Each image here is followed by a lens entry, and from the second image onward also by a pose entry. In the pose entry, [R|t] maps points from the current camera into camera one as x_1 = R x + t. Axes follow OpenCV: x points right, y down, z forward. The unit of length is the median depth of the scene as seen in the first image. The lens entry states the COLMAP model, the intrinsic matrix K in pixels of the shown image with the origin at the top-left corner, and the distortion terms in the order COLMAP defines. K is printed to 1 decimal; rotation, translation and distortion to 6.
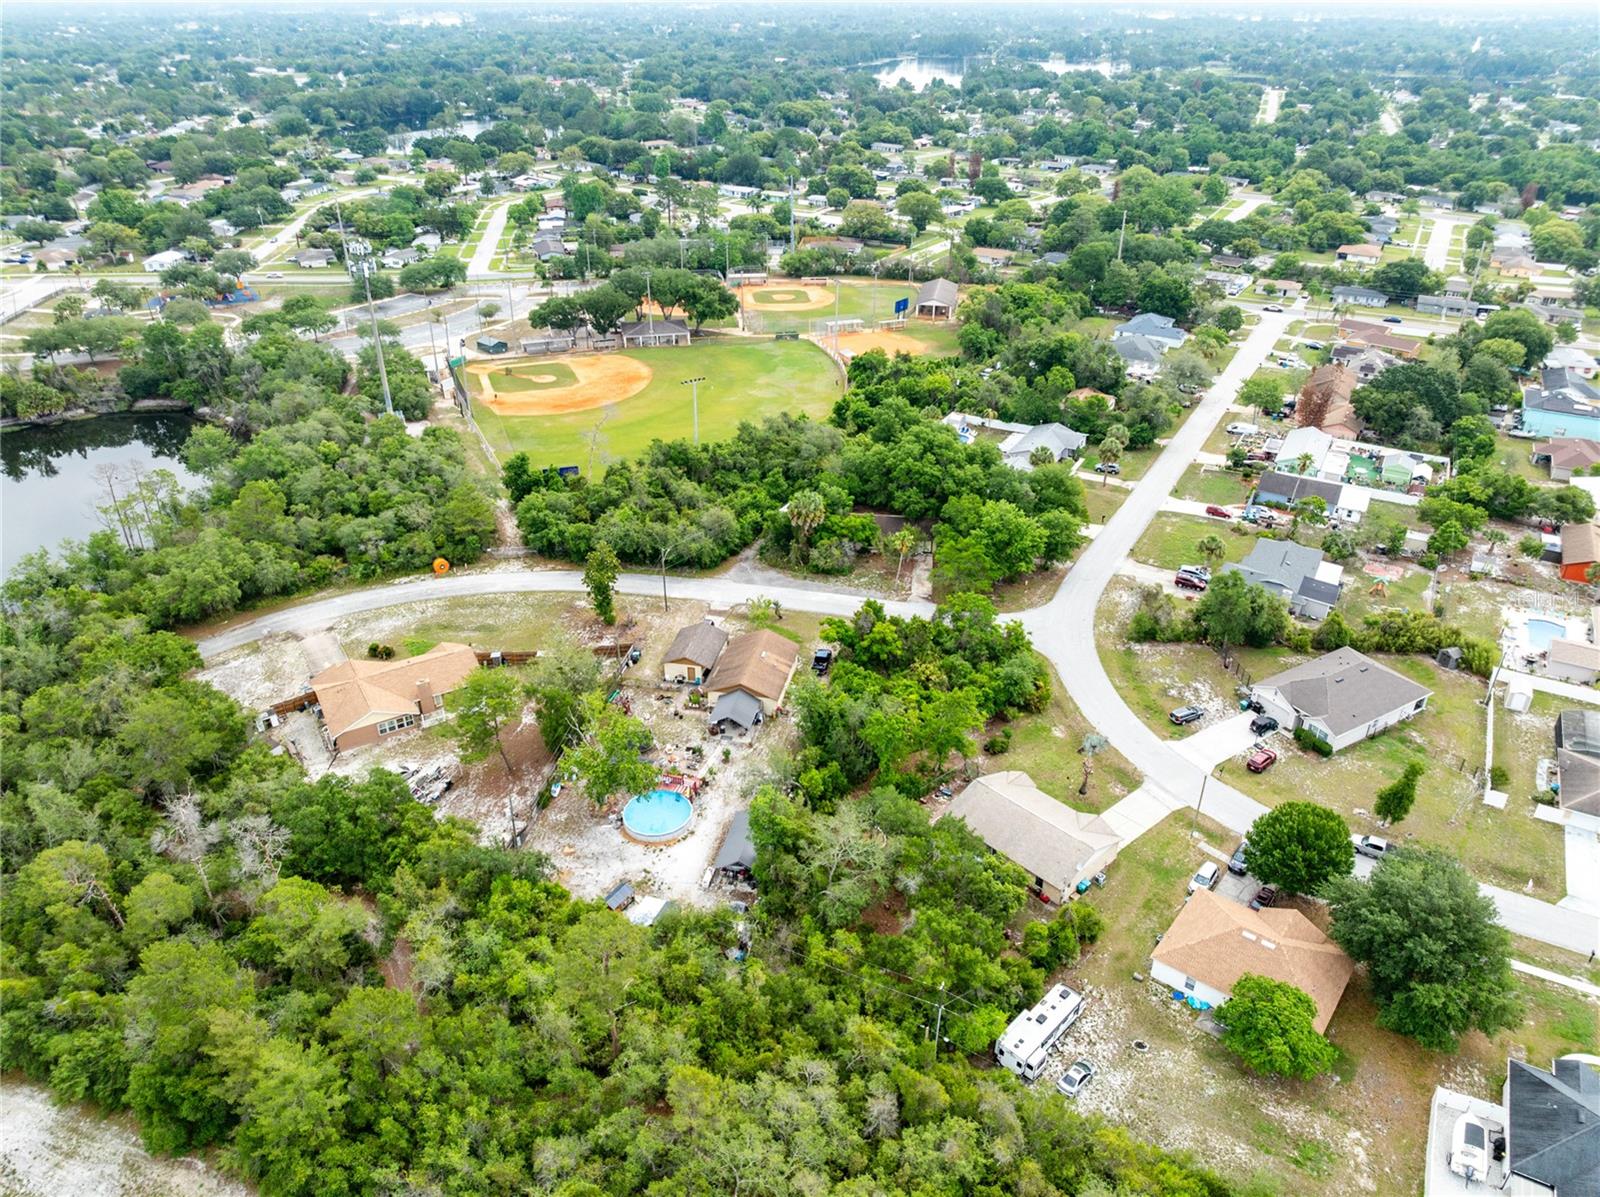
lens RADIAL K [[1136.3, 0, 800.0], [0, 1136.3, 598.5], [0, 0, 1]] dist [-0.030057, 0.001994]
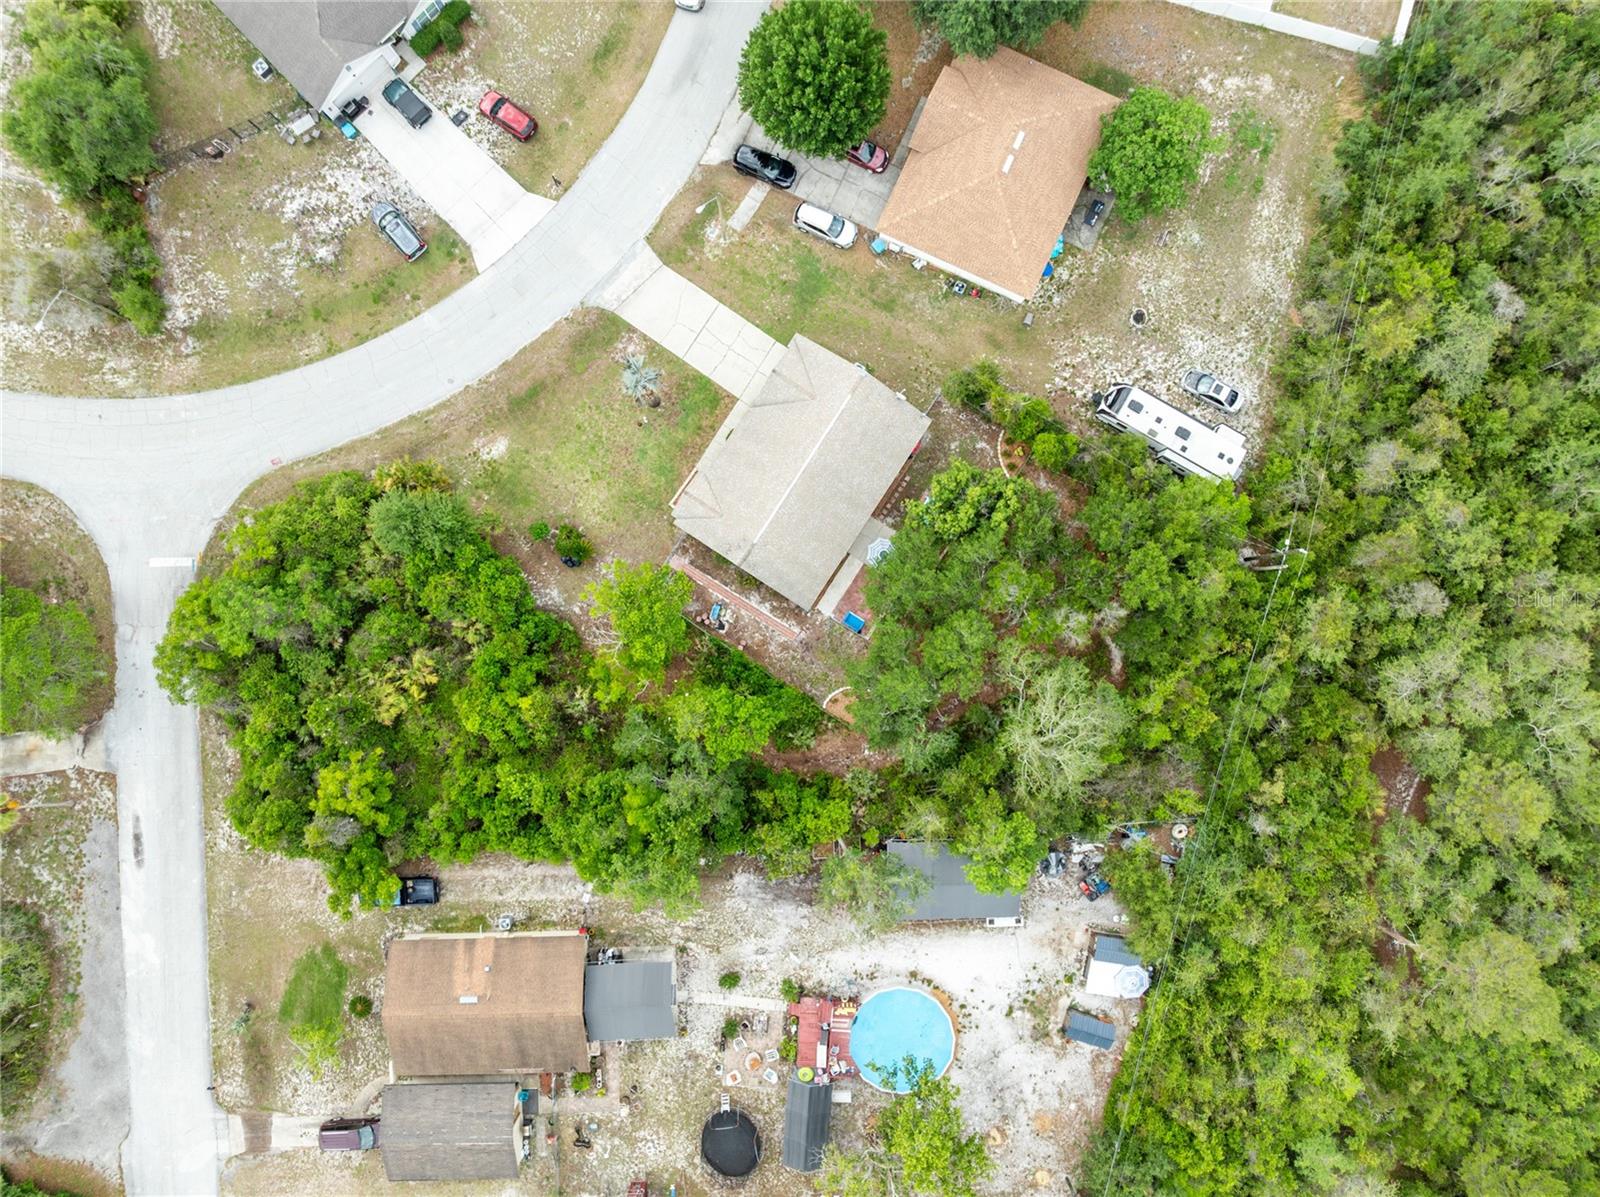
lens RADIAL K [[1136.3, 0, 800.0], [0, 1136.3, 598.5], [0, 0, 1]] dist [-0.030057, 0.001994]
pose [[-0.240635, -0.970611, 0.002935, 0.107660], [0.474438, -0.114984, 0.872747, -0.307306], [-0.846761, 0.211406, 0.488164, 0.569376]]
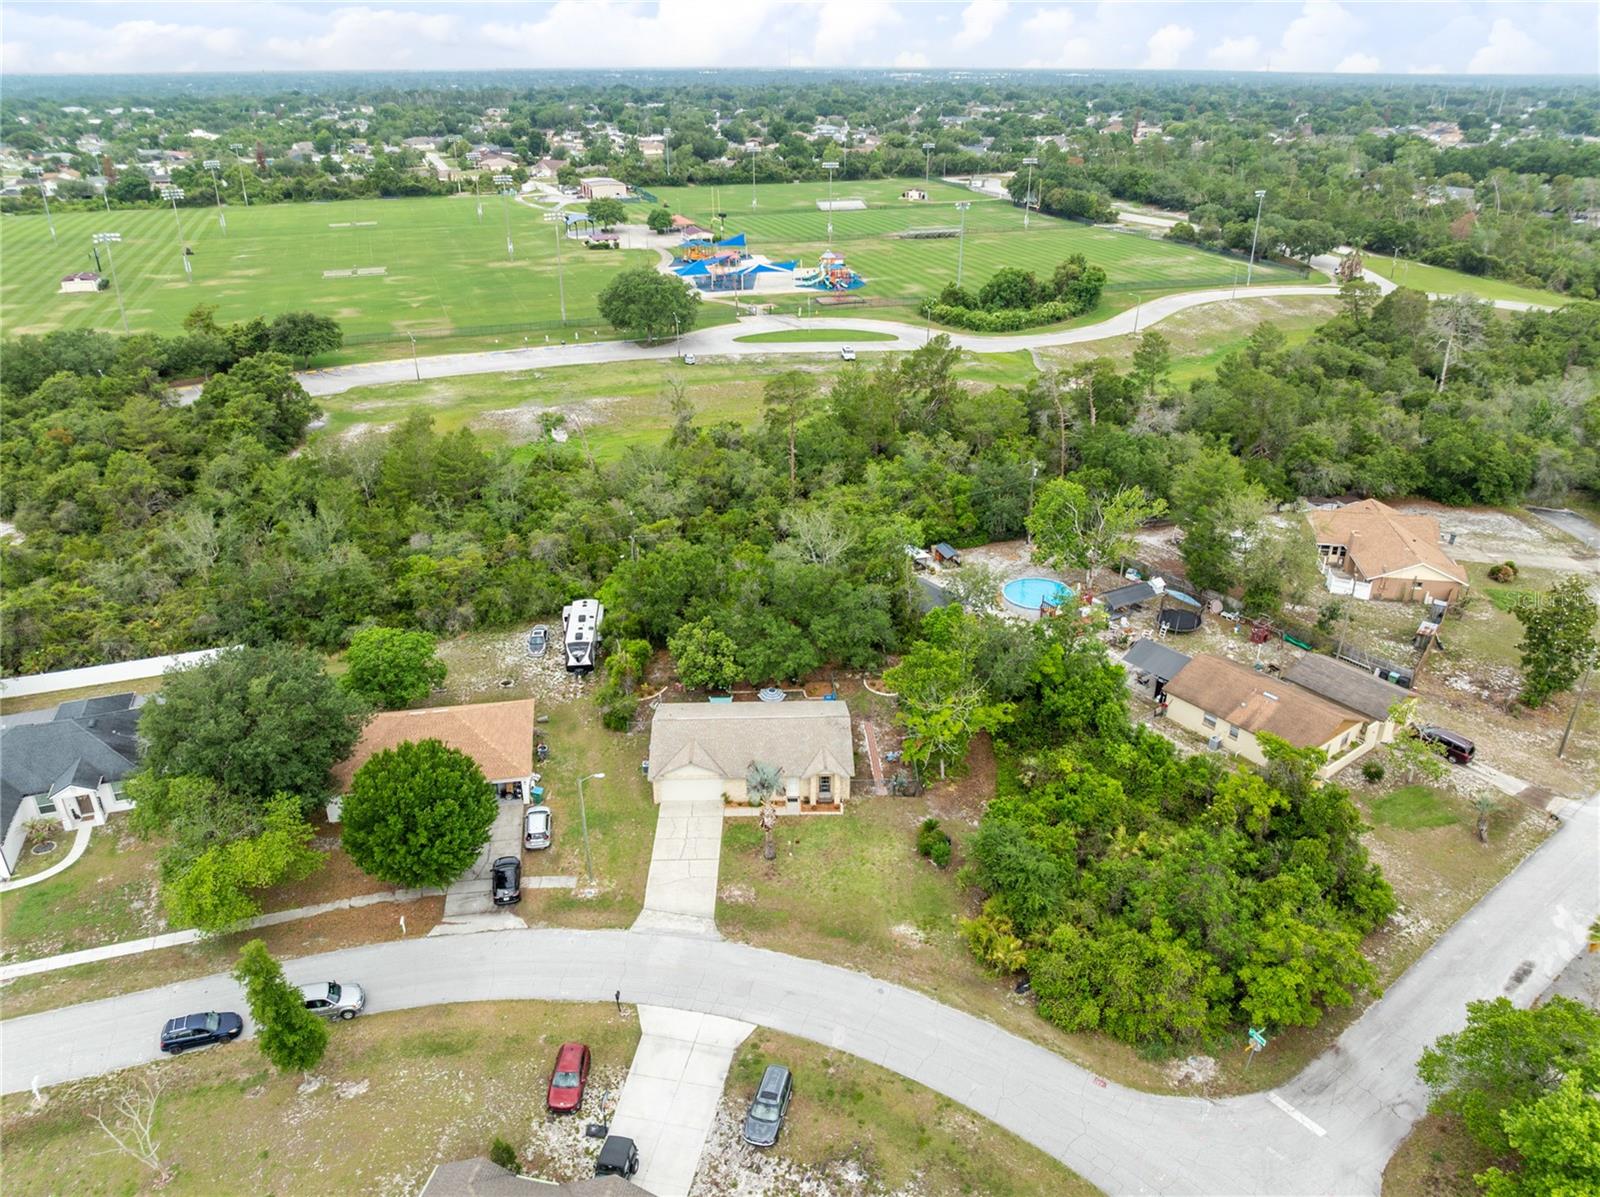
lens RADIAL K [[1136.3, 0, 800.0], [0, 1136.3, 598.5], [0, 0, 1]] dist [-0.030057, 0.001994]
pose [[-0.656670, 0.322523, -0.681736, 0.546928], [-0.362977, 0.657208, 0.660550, -0.304190], [0.661084, 0.681218, -0.314500, 0.976223]]
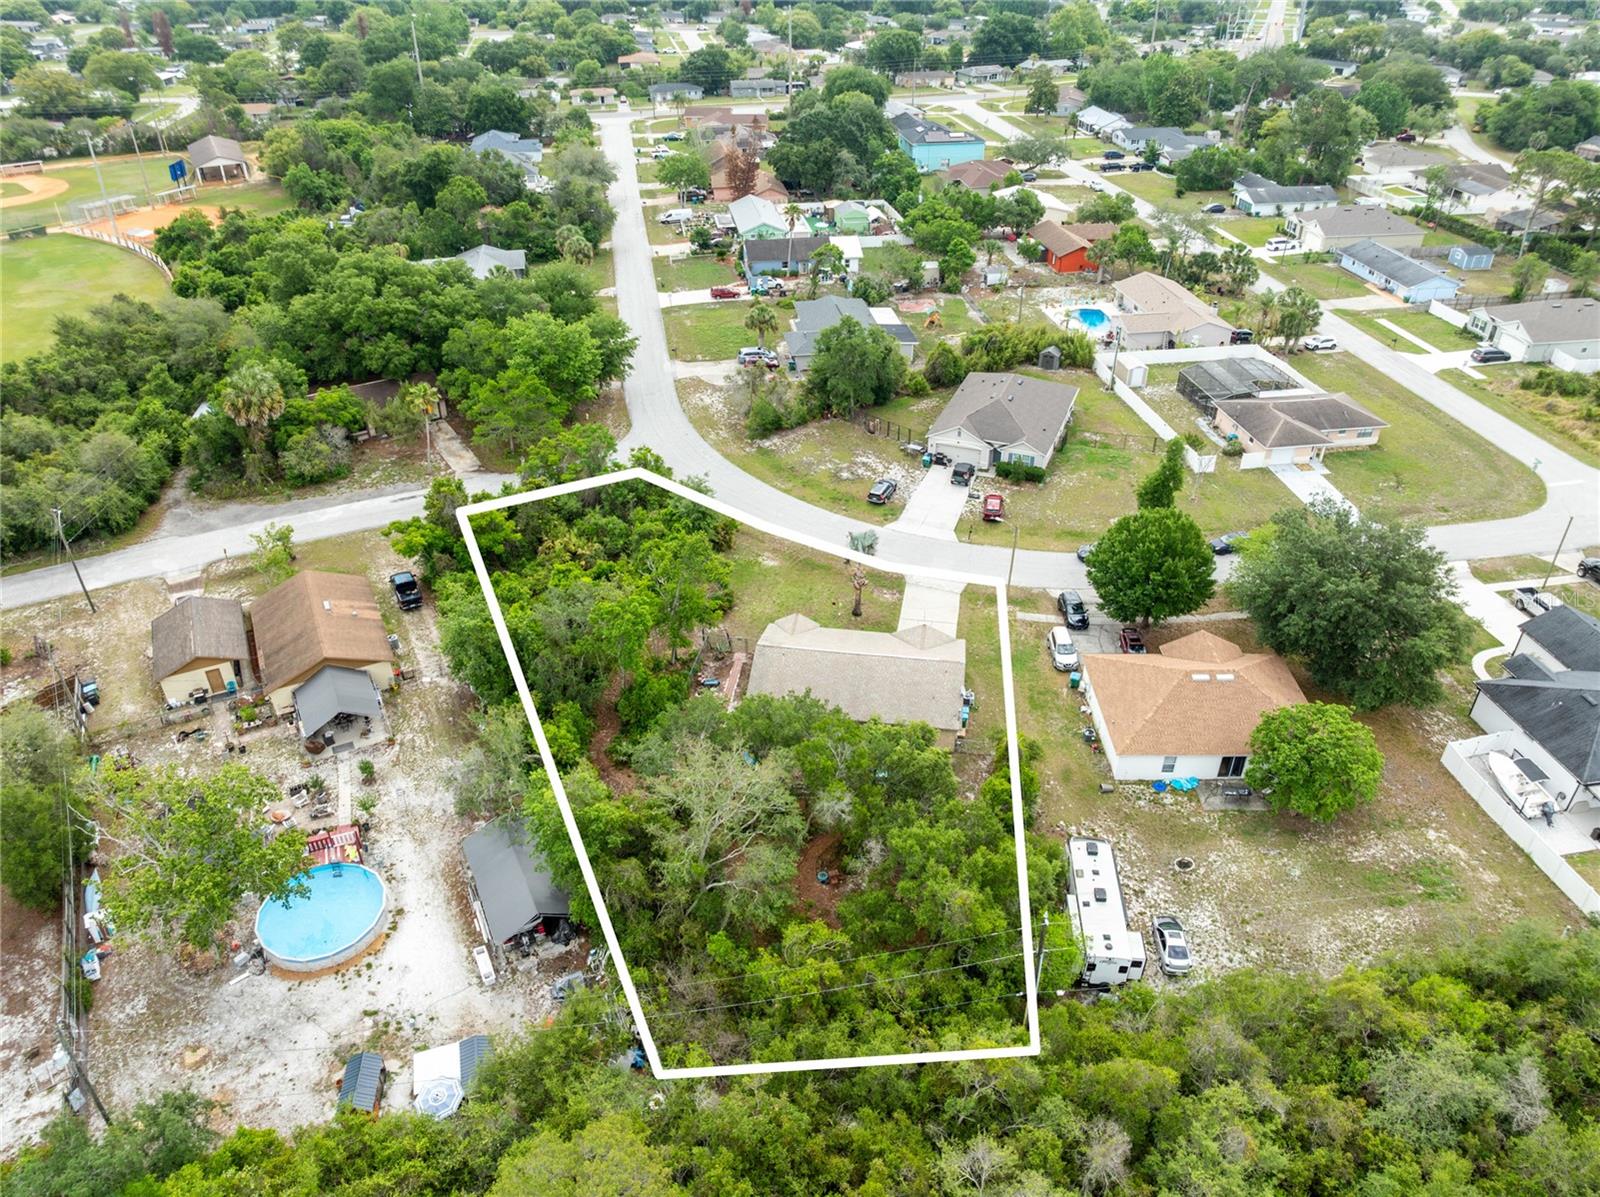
lens RADIAL K [[1136.3, 0, 800.0], [0, 1136.3, 598.5], [0, 0, 1]] dist [-0.030057, 0.001994]
pose [[0.781320, -0.344078, 0.520719, -0.147591], [0.304895, 0.938405, 0.162590, 0.023948], [-0.544589, 0.031729, 0.838102, 0.341781]]
